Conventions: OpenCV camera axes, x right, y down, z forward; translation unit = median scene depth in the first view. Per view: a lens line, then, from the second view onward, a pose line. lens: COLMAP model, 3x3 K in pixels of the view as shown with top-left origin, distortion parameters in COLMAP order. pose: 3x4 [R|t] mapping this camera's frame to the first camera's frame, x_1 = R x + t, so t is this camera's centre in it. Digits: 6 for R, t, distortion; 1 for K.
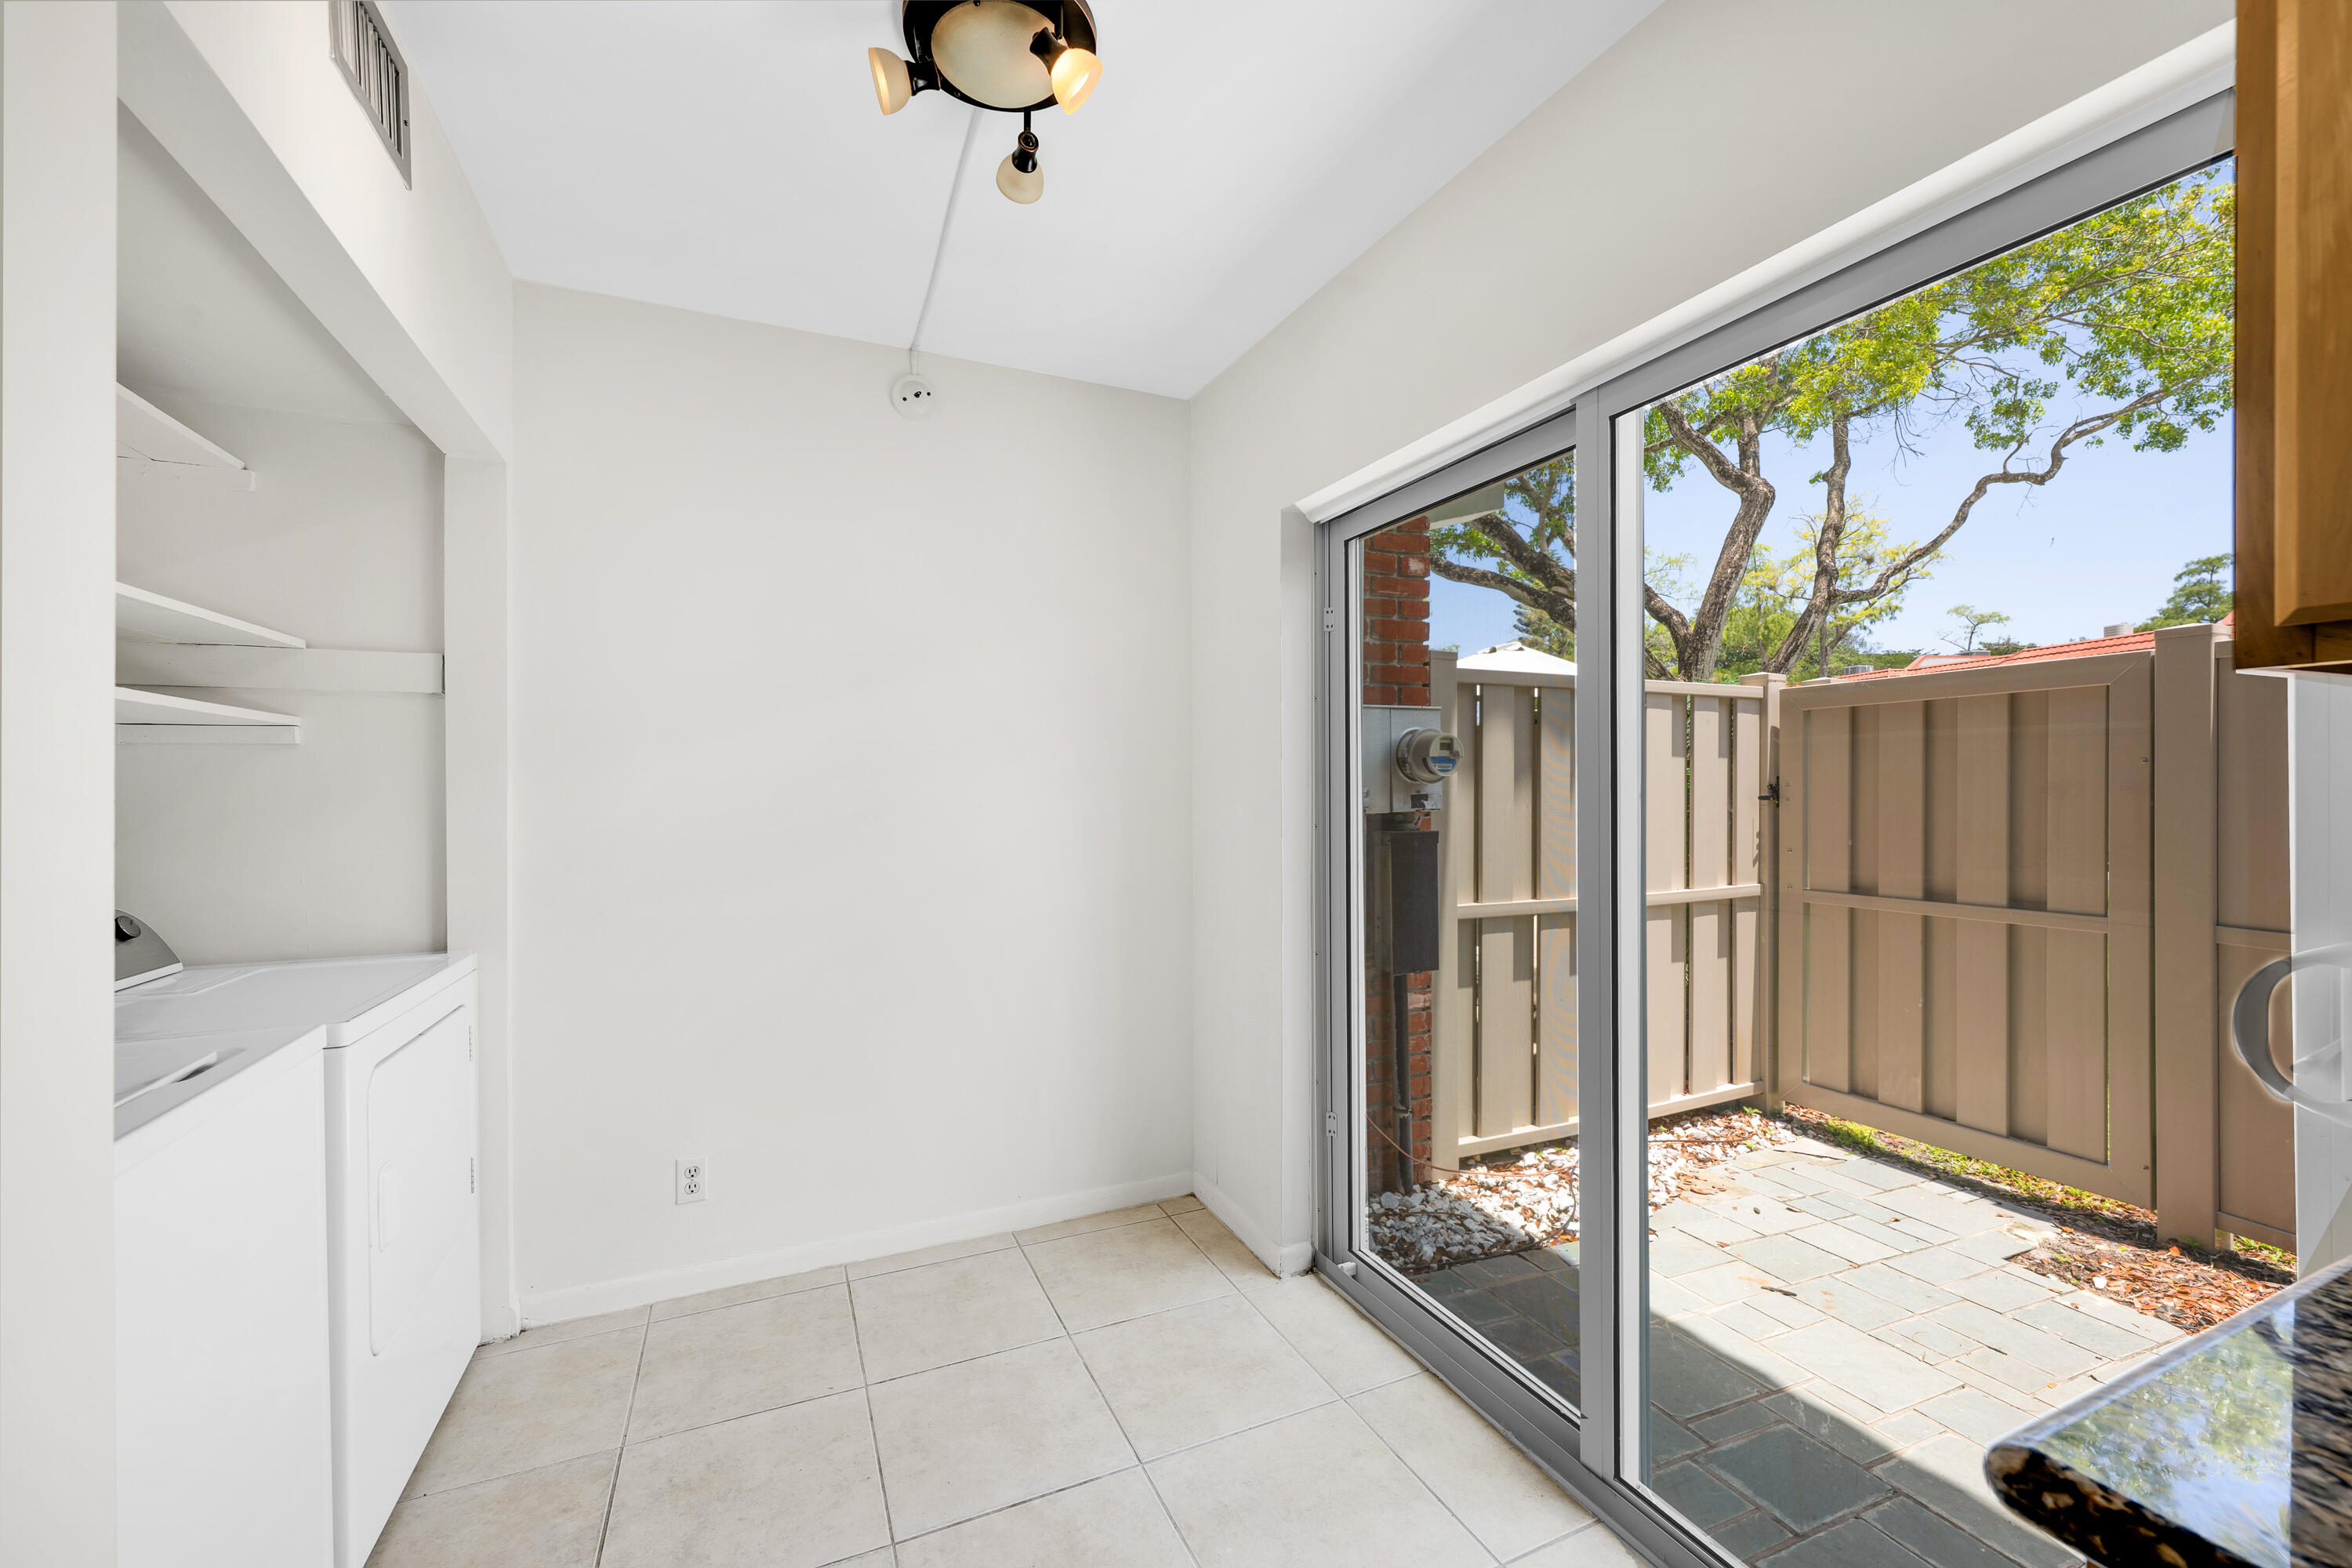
lens RADIAL K [[928.6, 0, 1168.4], [0, 928.6, 779.4], [0, 0, 1]] dist [-0.007026, -0.000432]
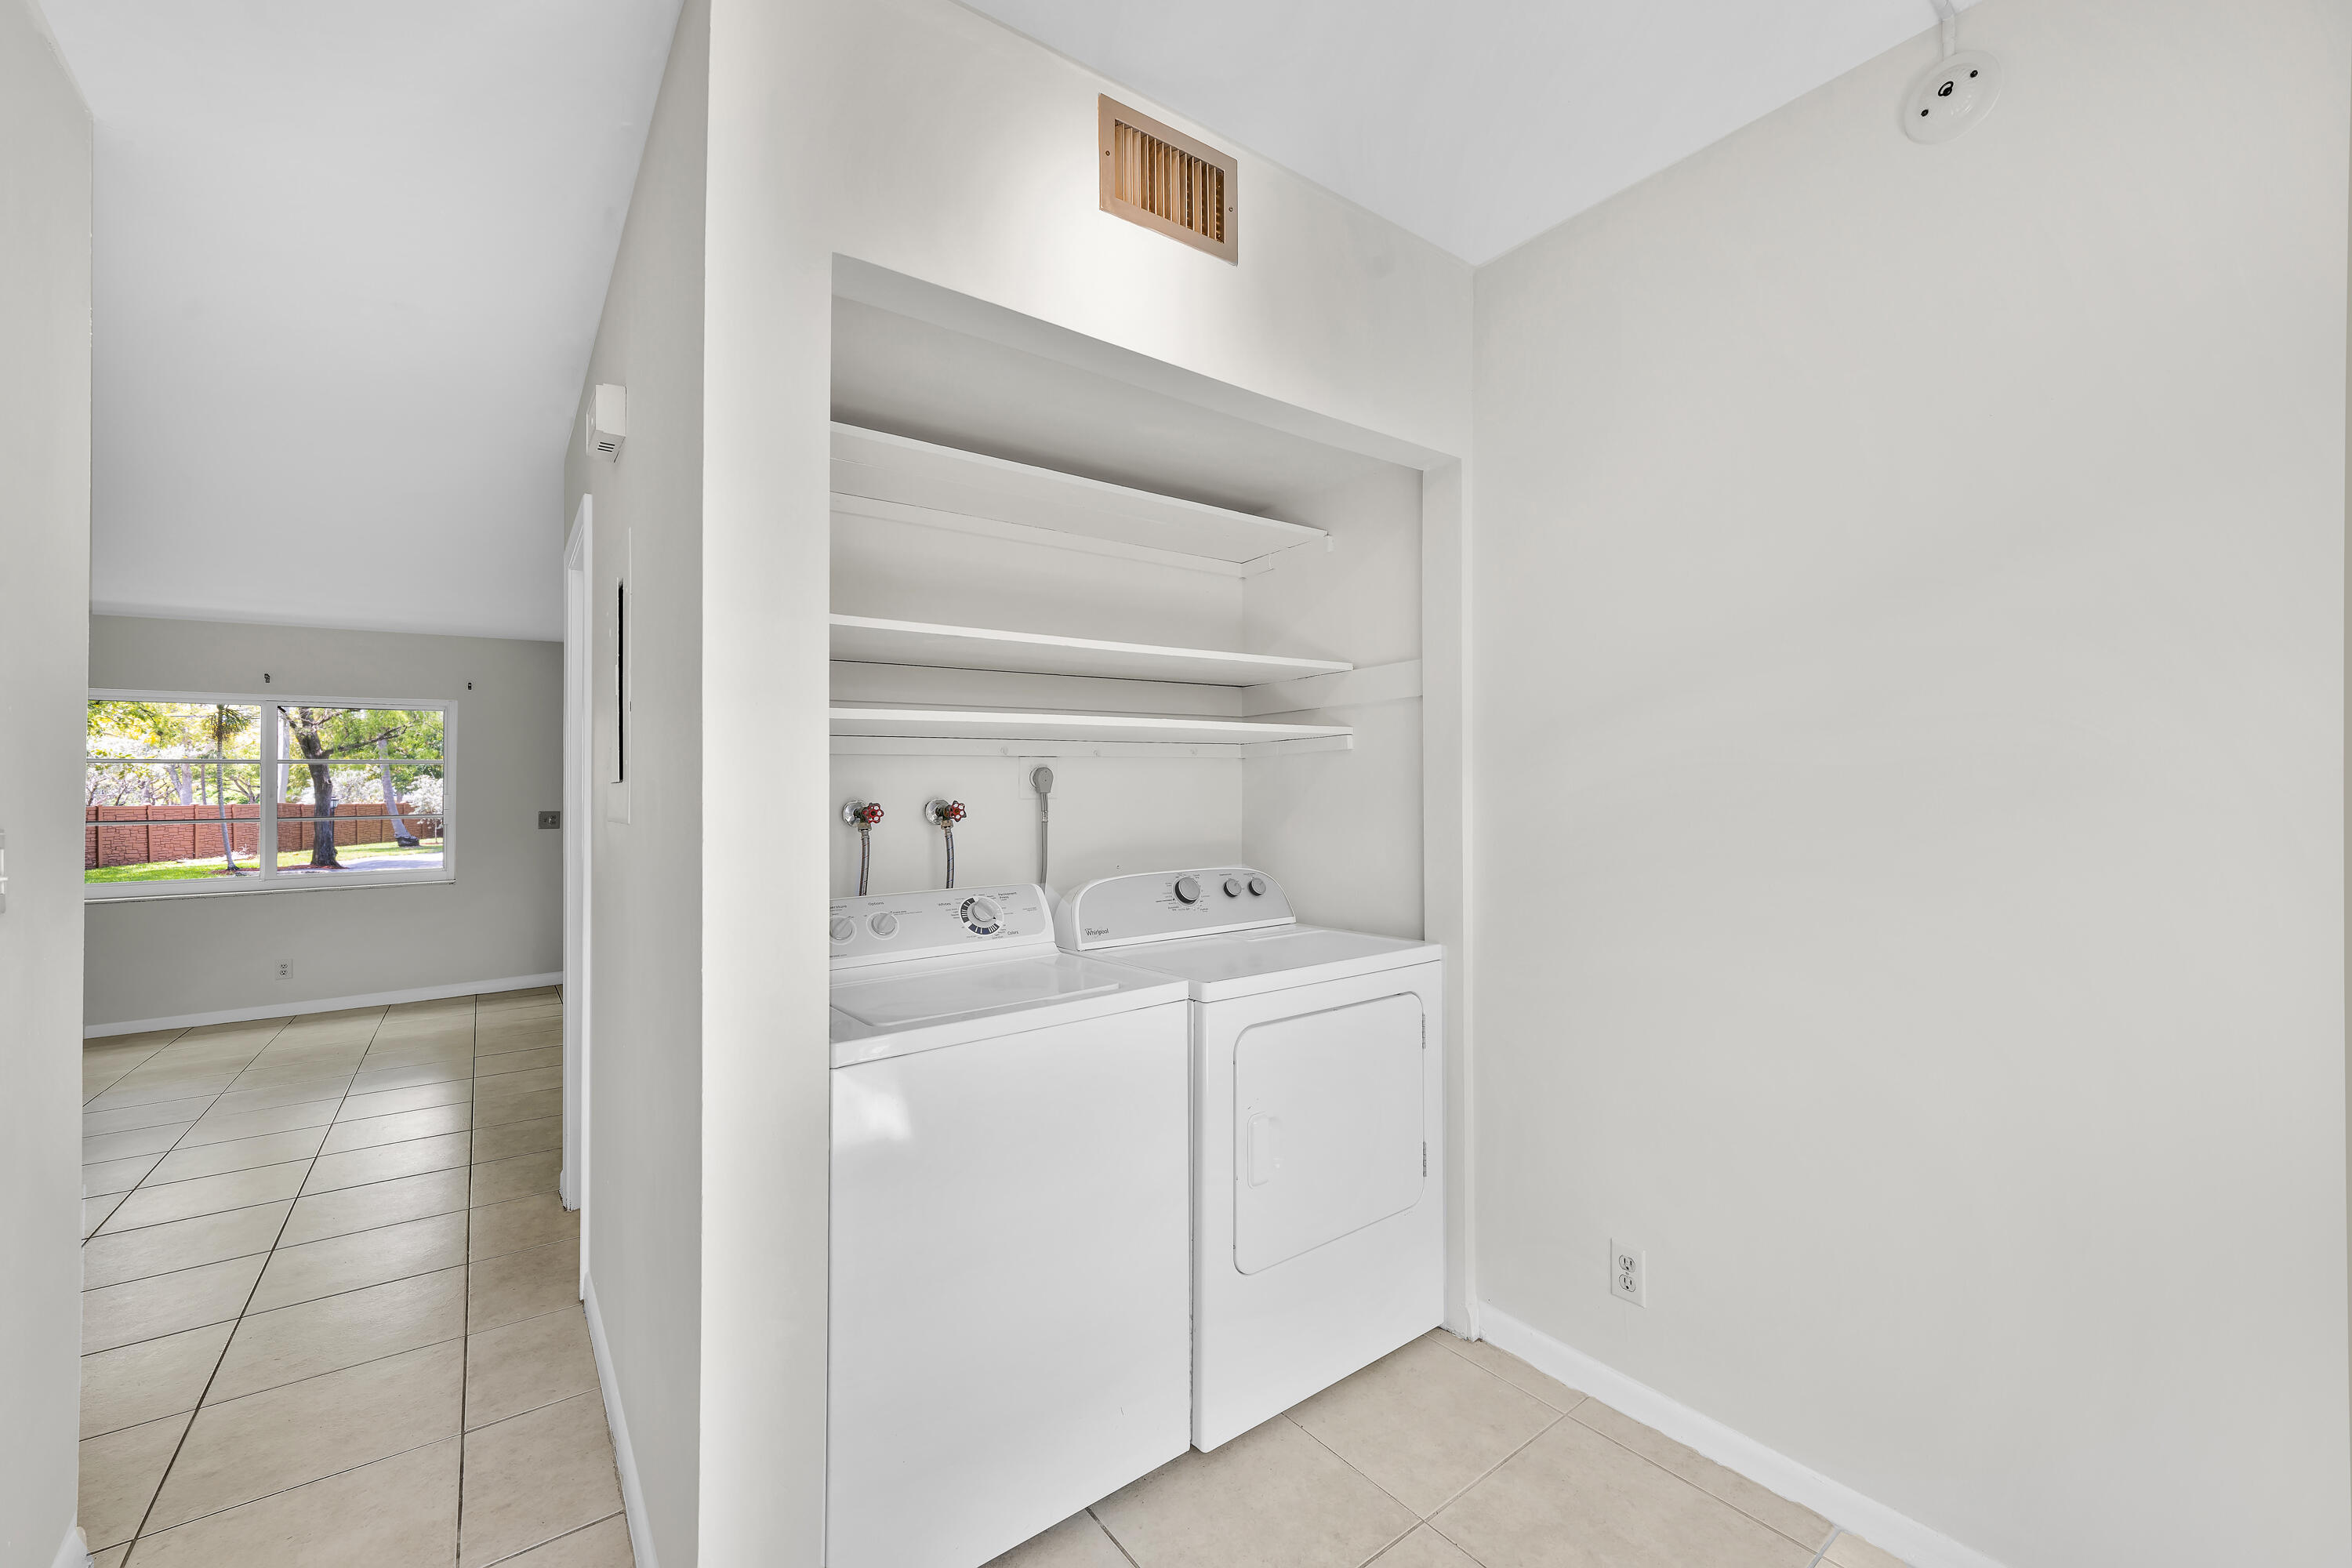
lens RADIAL K [[944.9, 0, 1176.1], [0, 944.9, 774.1], [0, 0, 1]] dist [-0.001337, -0.000119]
pose [[0.226486, -0.013856, -0.973916, 0.220660], [0.018899, 0.999773, -0.009829, 0.001982], [0.973831, -0.016180, 0.226697, 0.490585]]
